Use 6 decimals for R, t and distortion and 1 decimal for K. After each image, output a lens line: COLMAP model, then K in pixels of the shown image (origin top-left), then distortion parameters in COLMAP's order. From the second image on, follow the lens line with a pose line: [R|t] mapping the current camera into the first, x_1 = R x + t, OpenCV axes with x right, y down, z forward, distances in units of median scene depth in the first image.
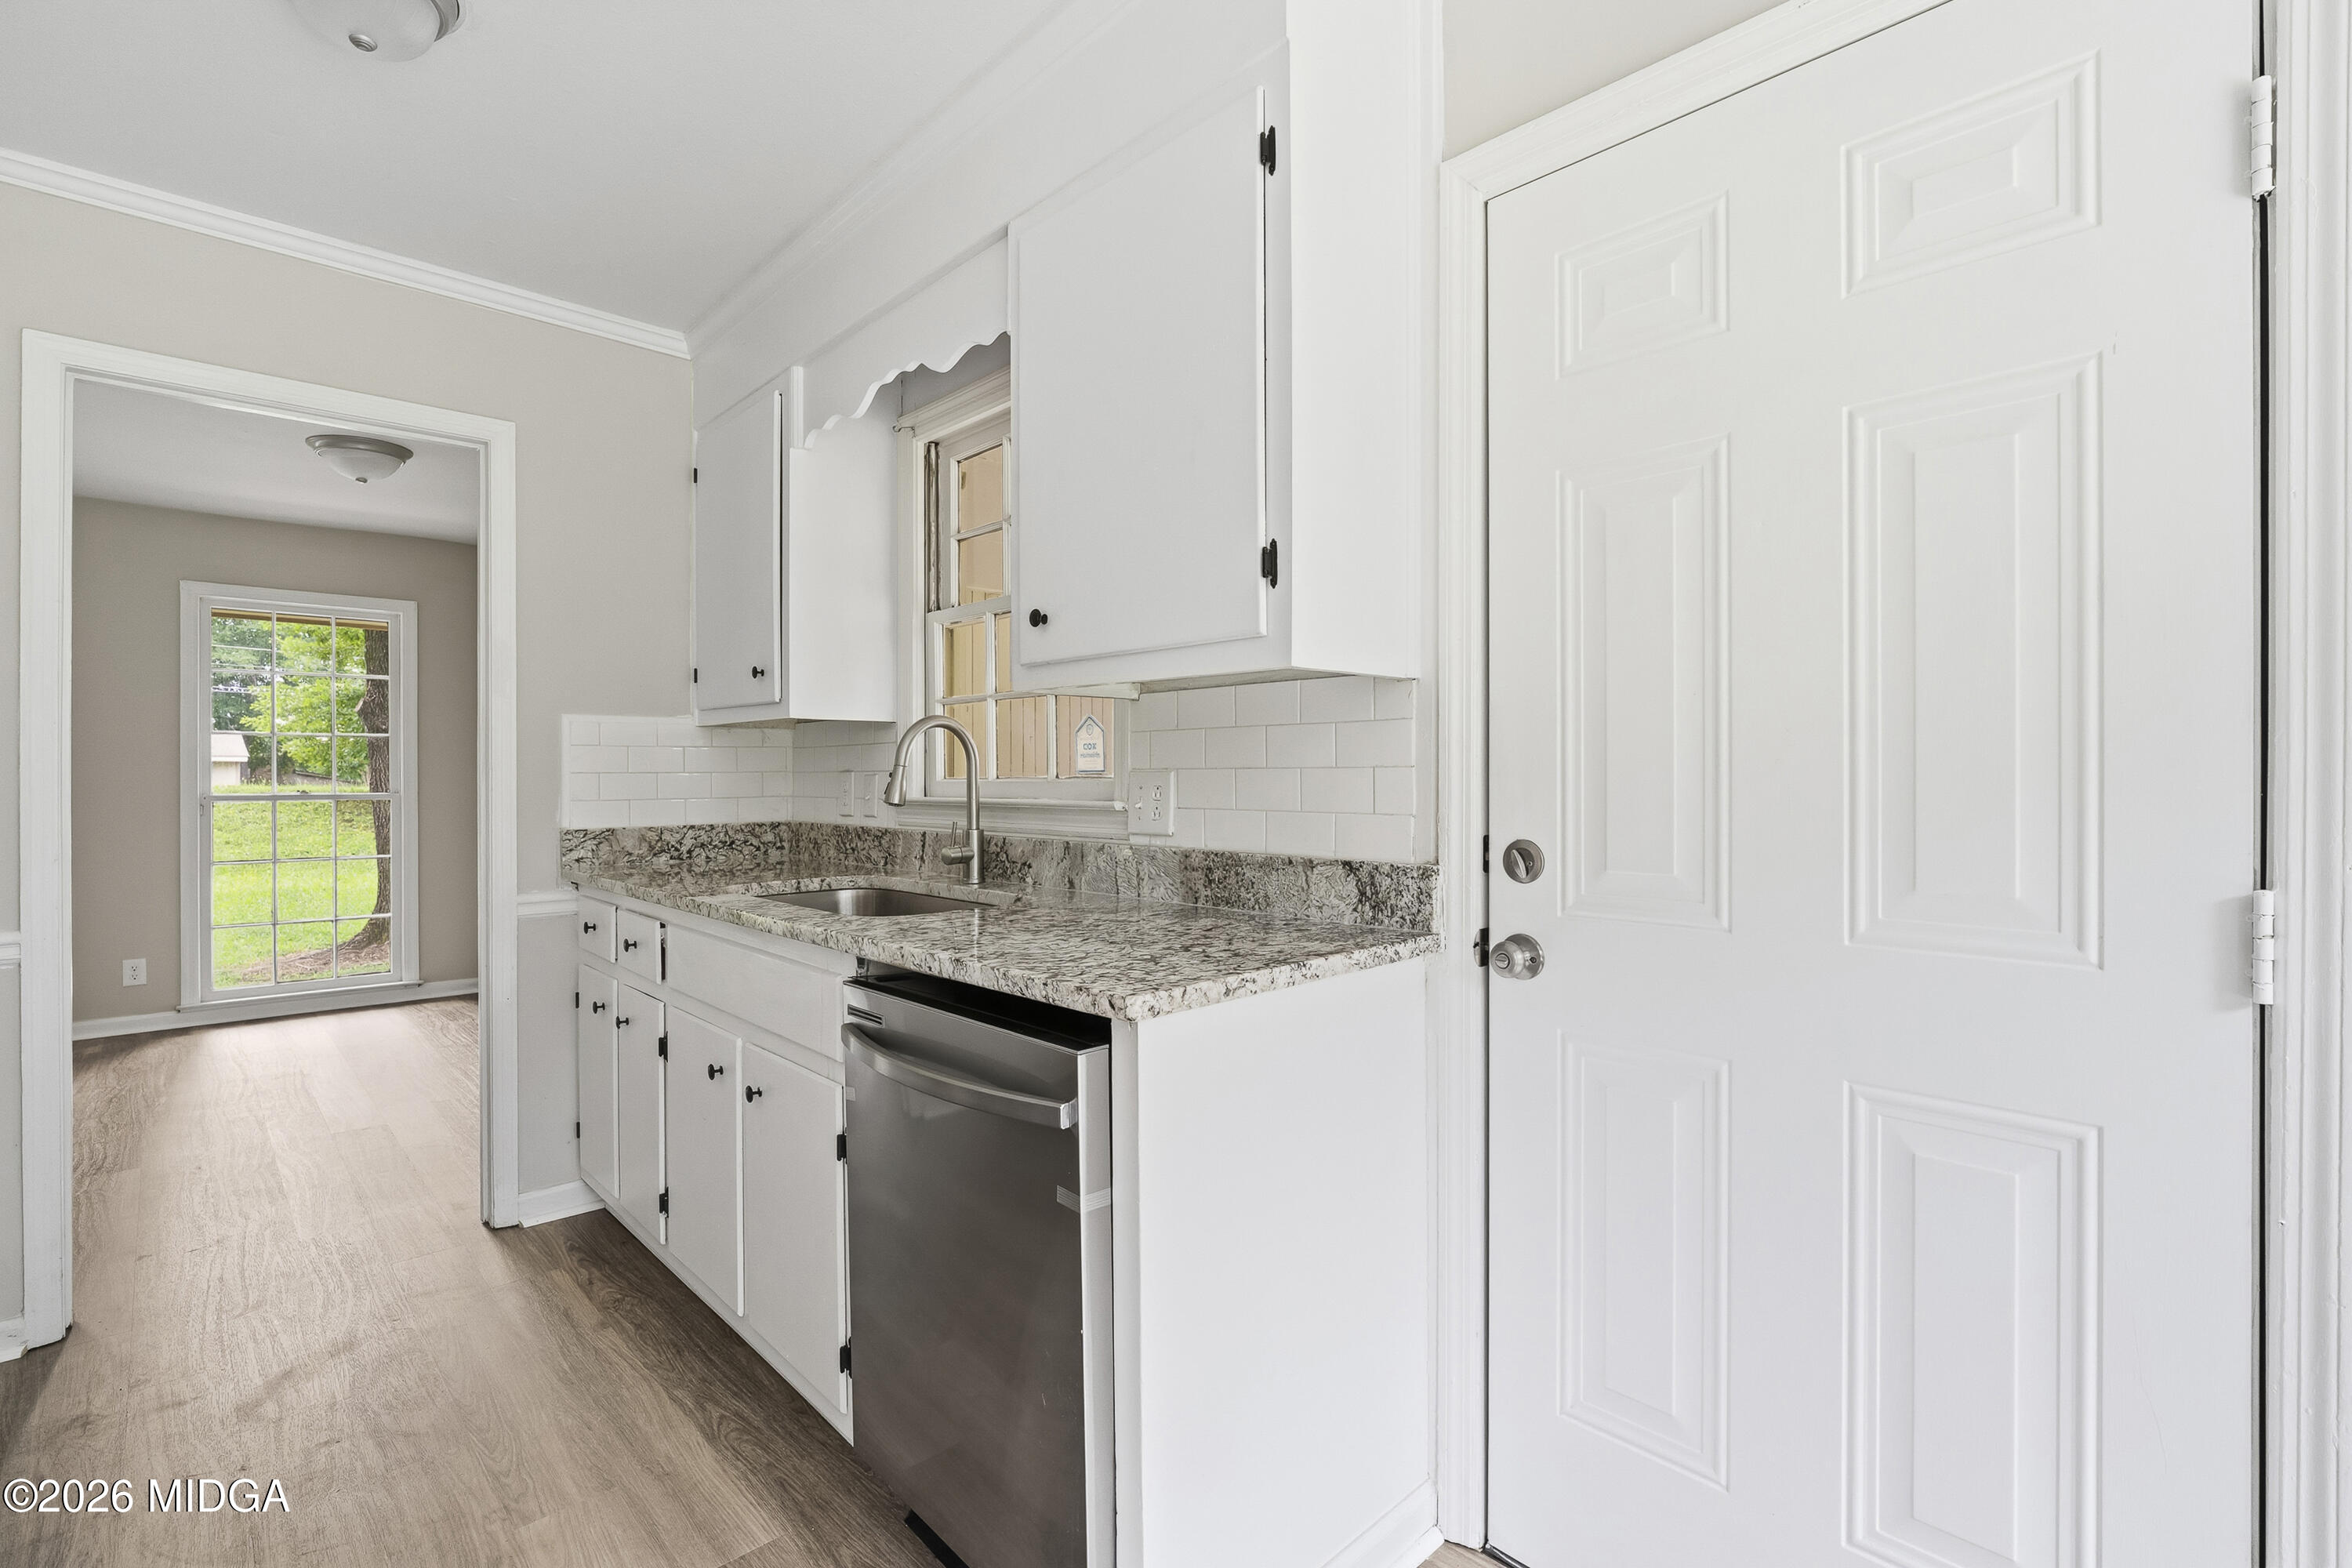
lens RADIAL K [[1053.6, 0, 1158.1], [0, 1053.6, 778.8], [0, 0, 1]] dist [-0.006939, 0.000611]
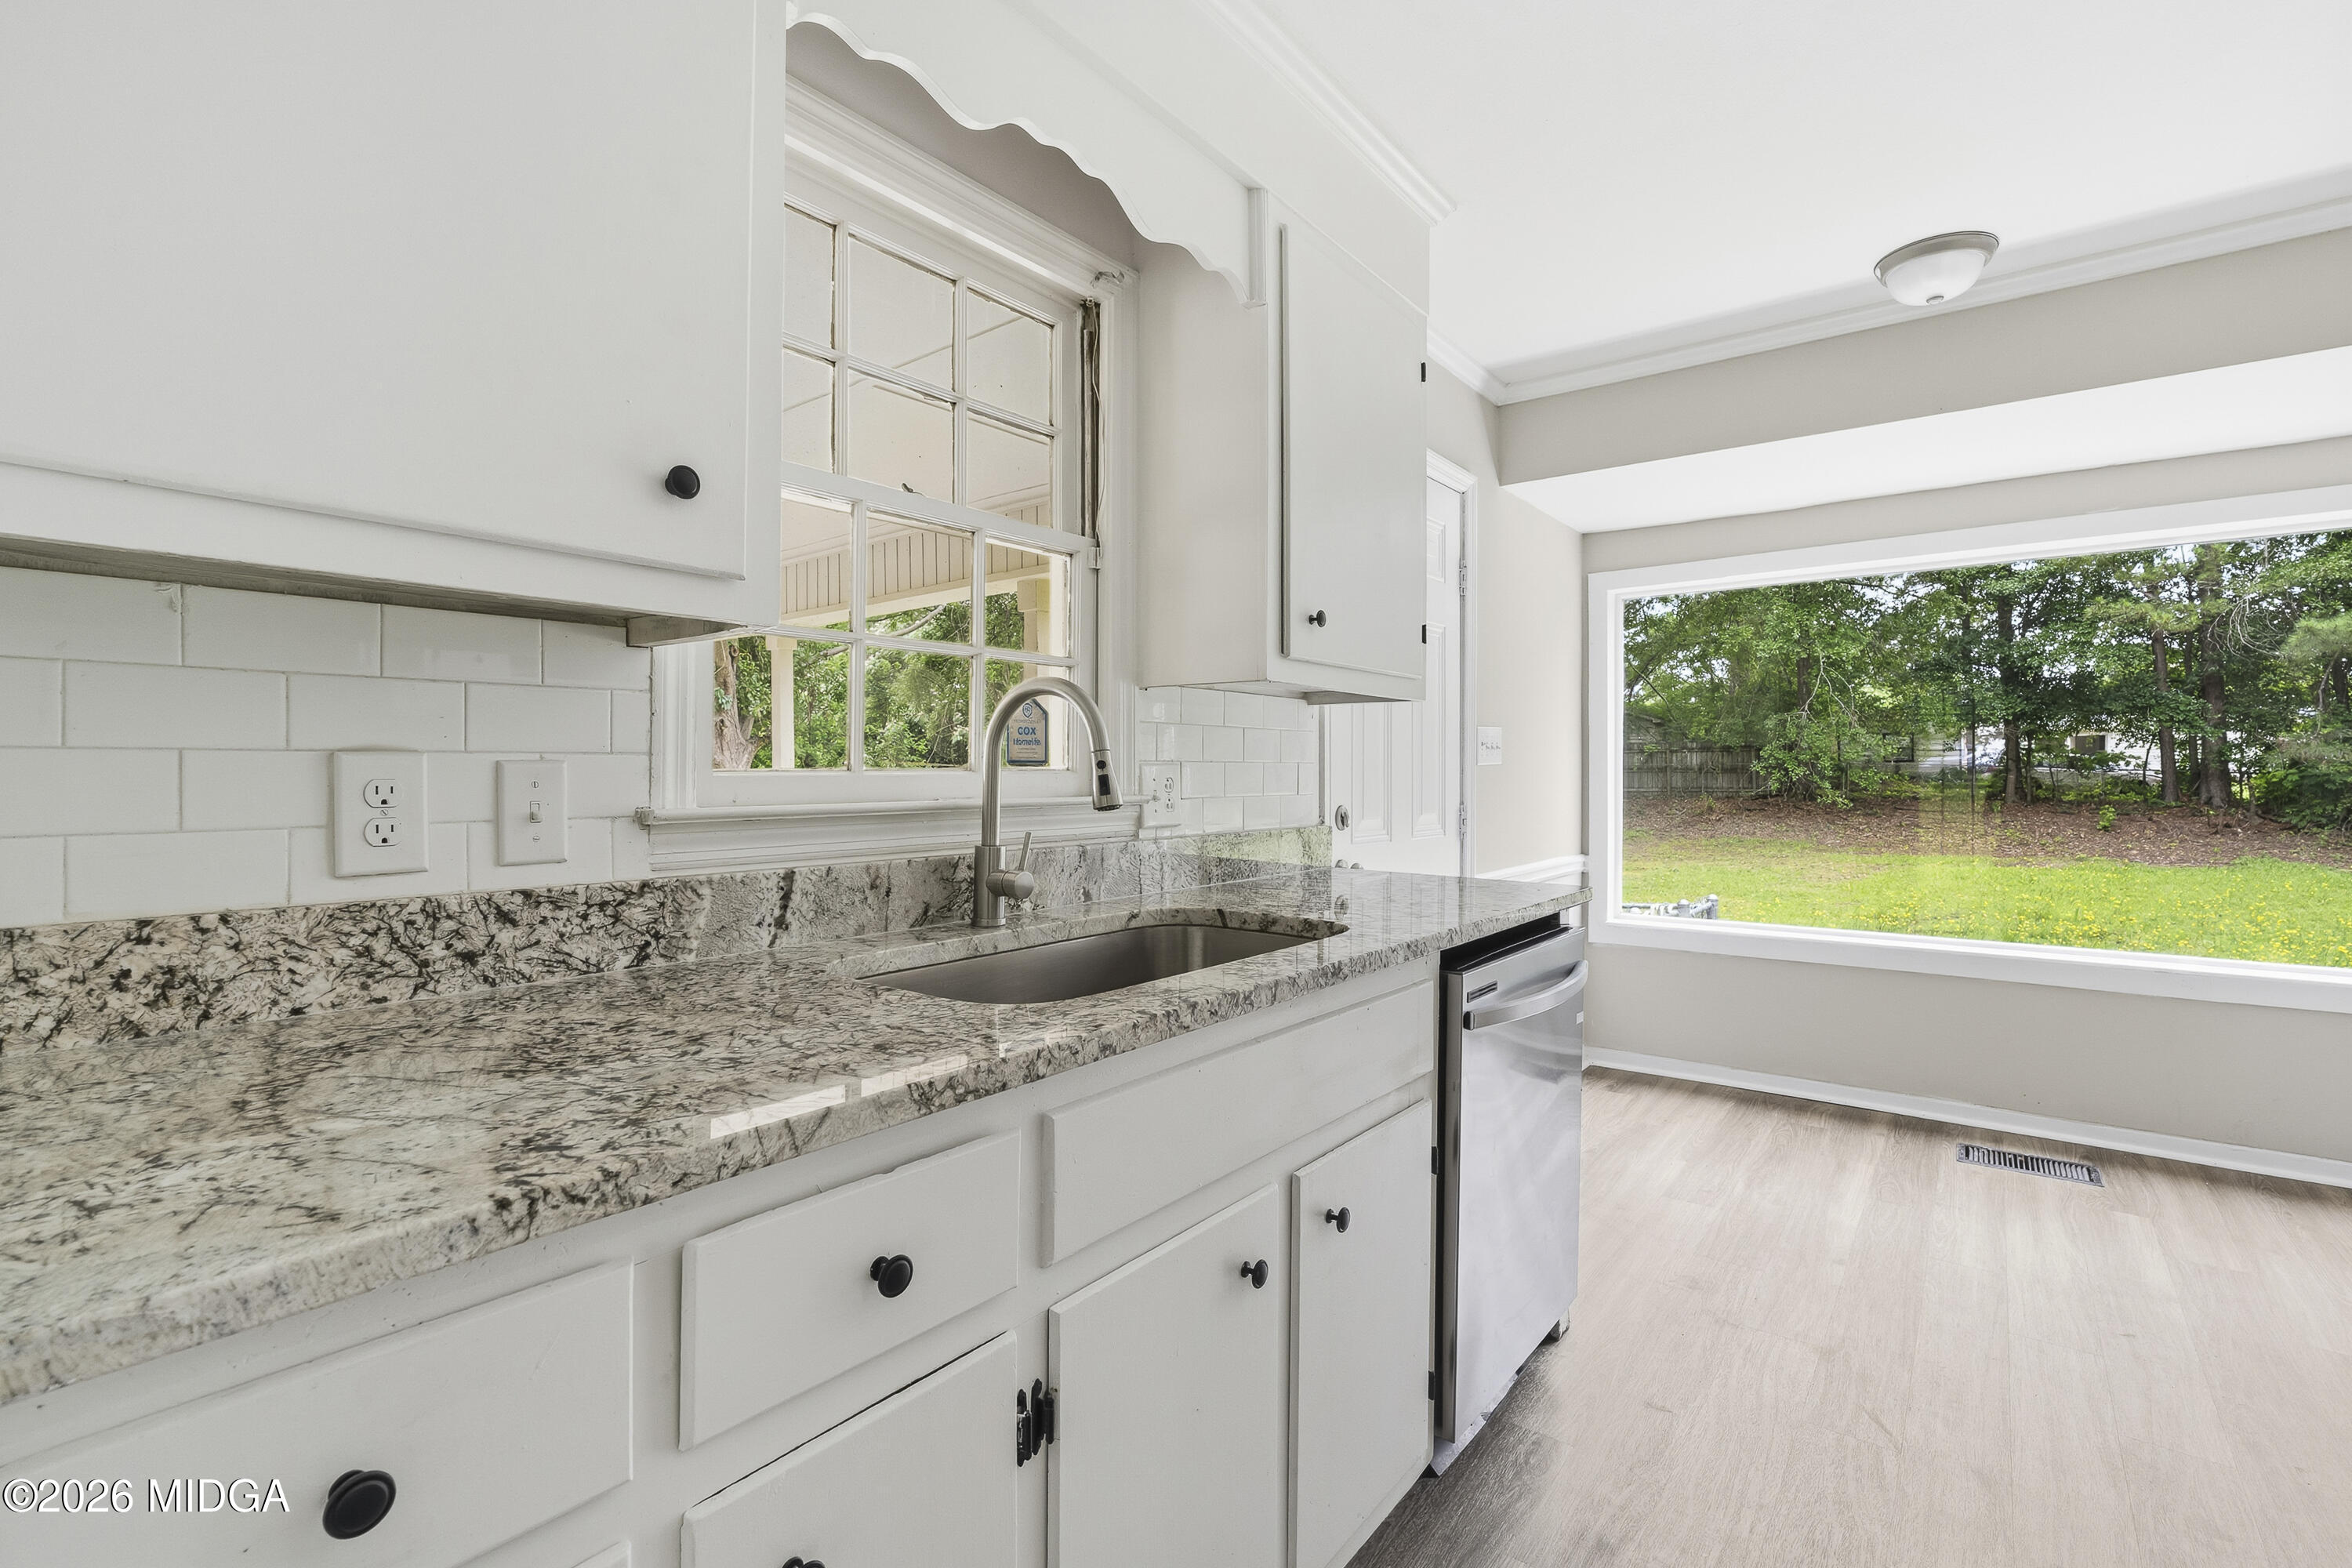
lens RADIAL K [[1053.6, 0, 1178.9], [0, 1053.6, 771.5], [0, 0, 1]] dist [-0.006939, 0.000611]
pose [[-0.155943, -0.000421, 0.987766, -1.392225], [0.000489, 1.000000, 0.000504, 0.000342], [-0.987766, 0.000562, -0.155942, 1.591879]]
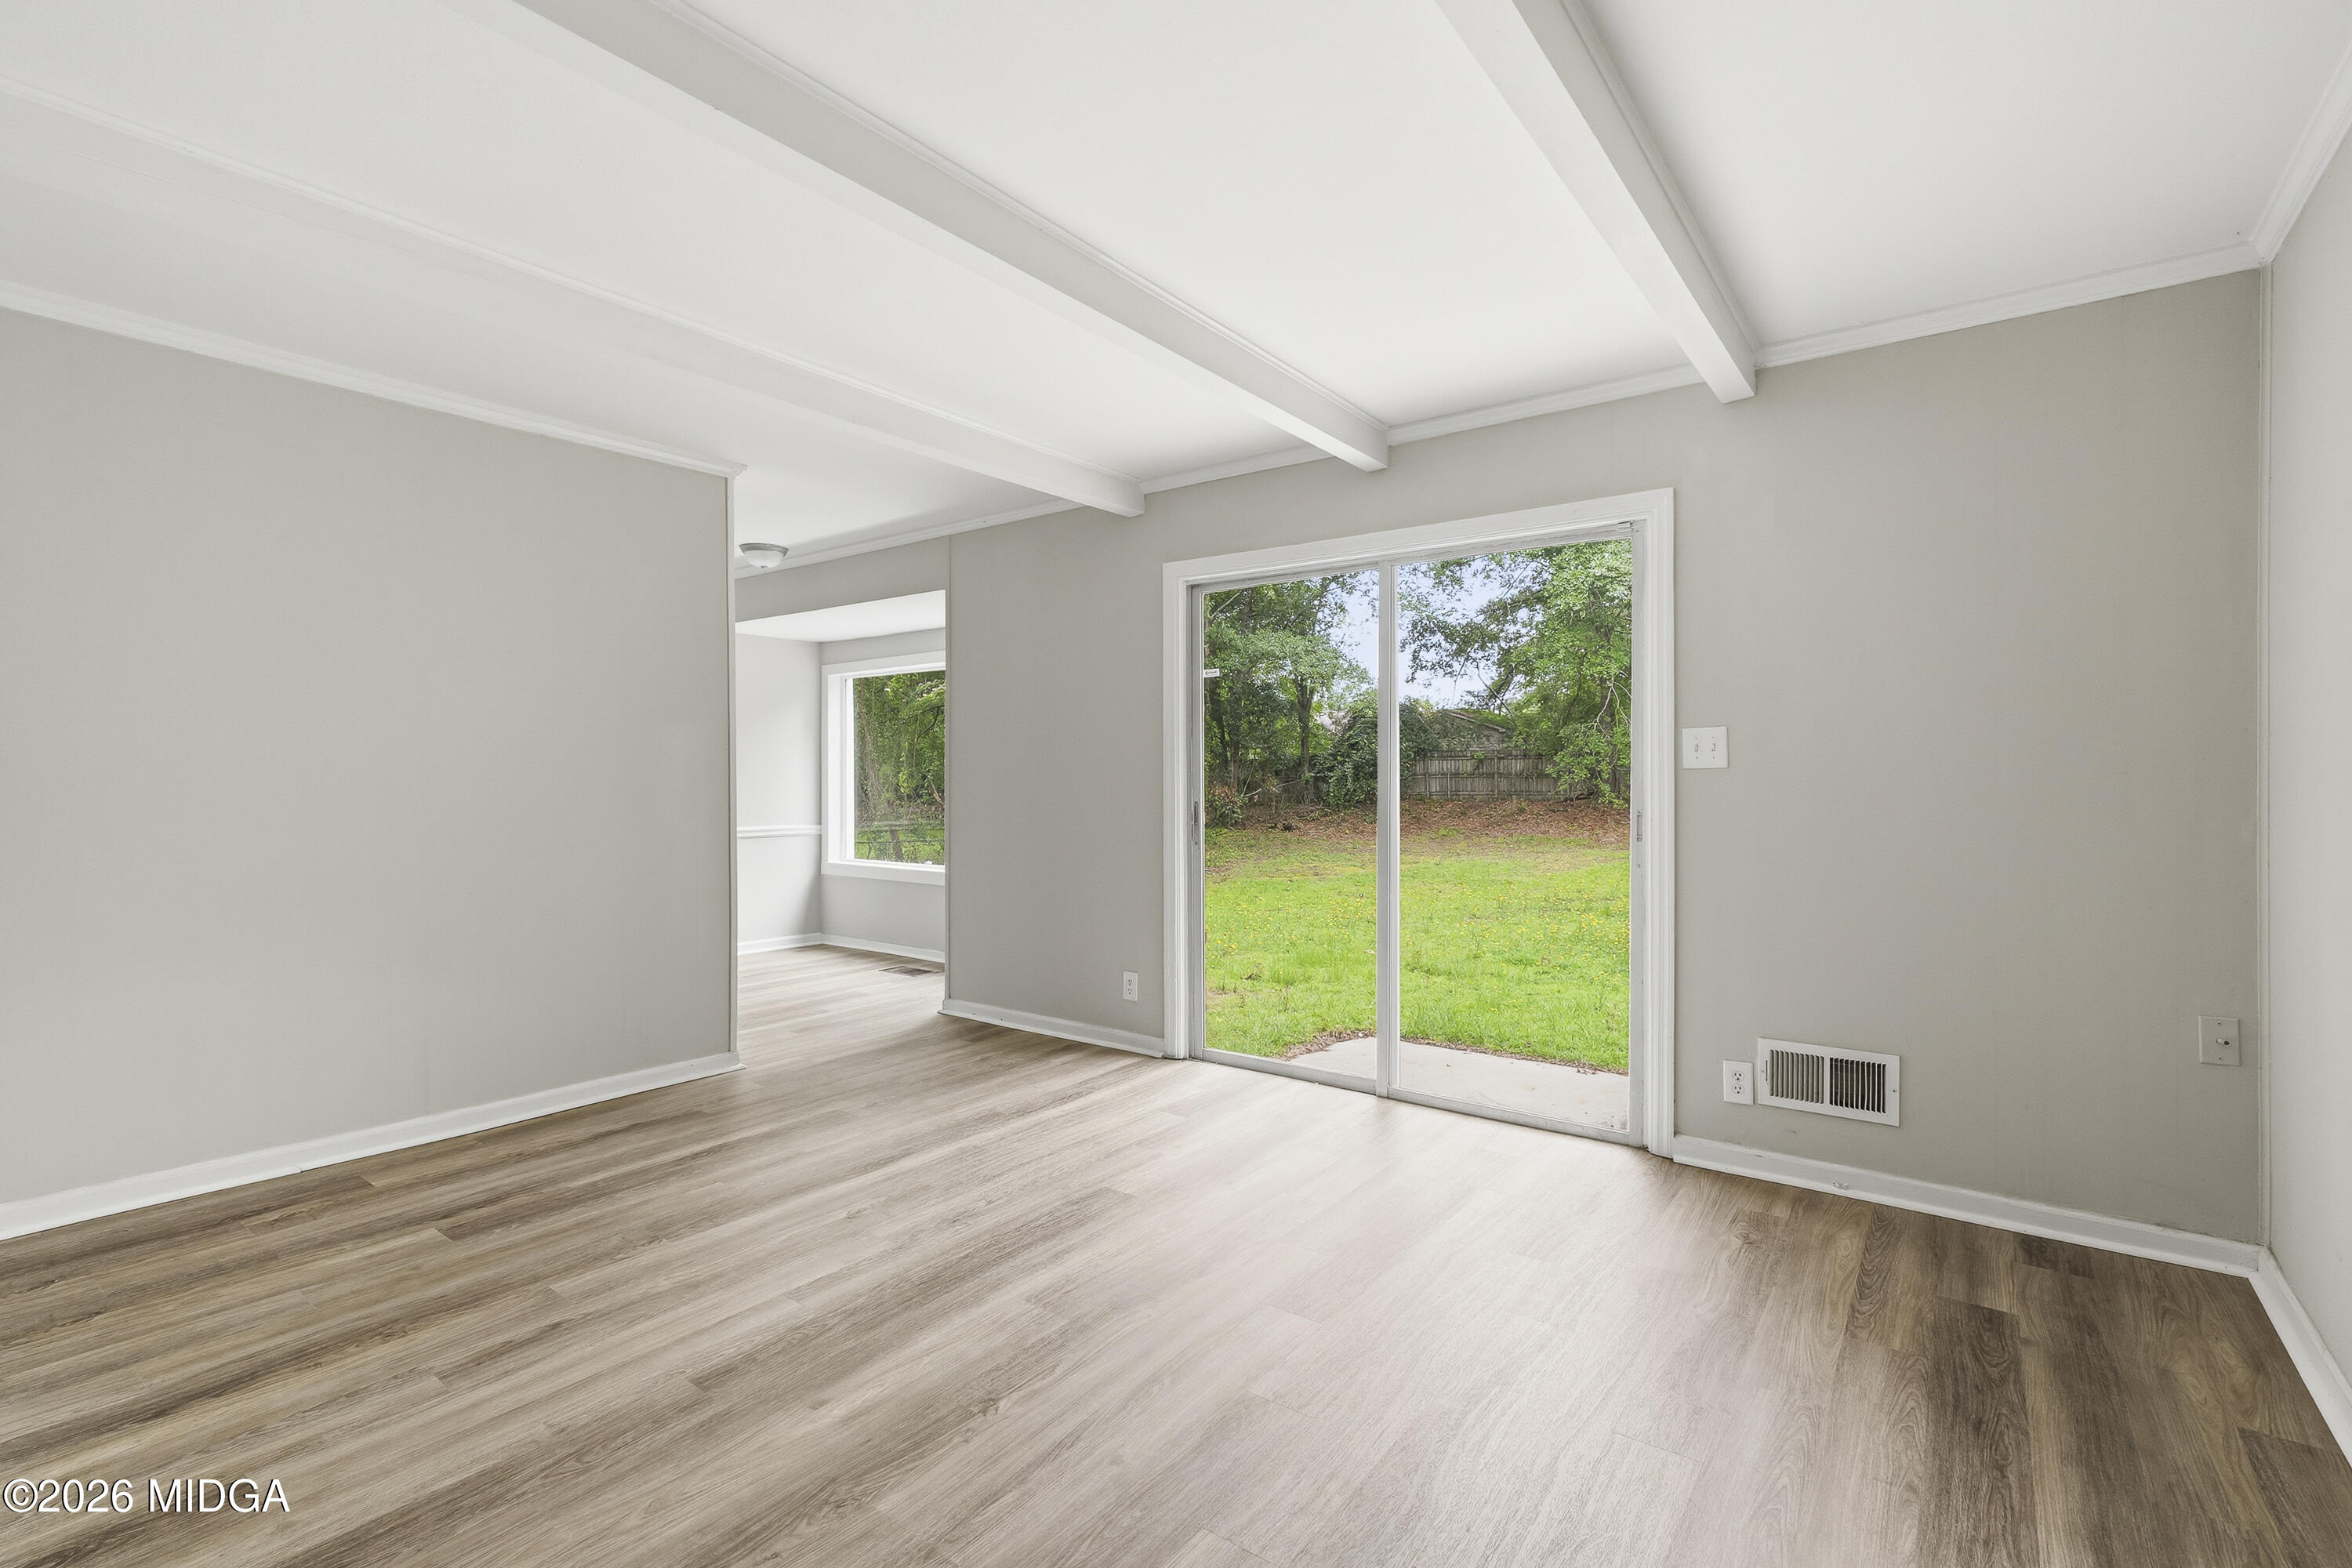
lens RADIAL K [[1053.6, 0, 1169.3], [0, 1053.6, 789.4], [0, 0, 1]] dist [-0.006939, 0.000611]
pose [[-0.156555, -0.012688, 0.987588, -3.995857], [0.000420, 0.999917, 0.012913, -0.005879], [-0.987669, 0.002437, -0.156536, -0.802389]]
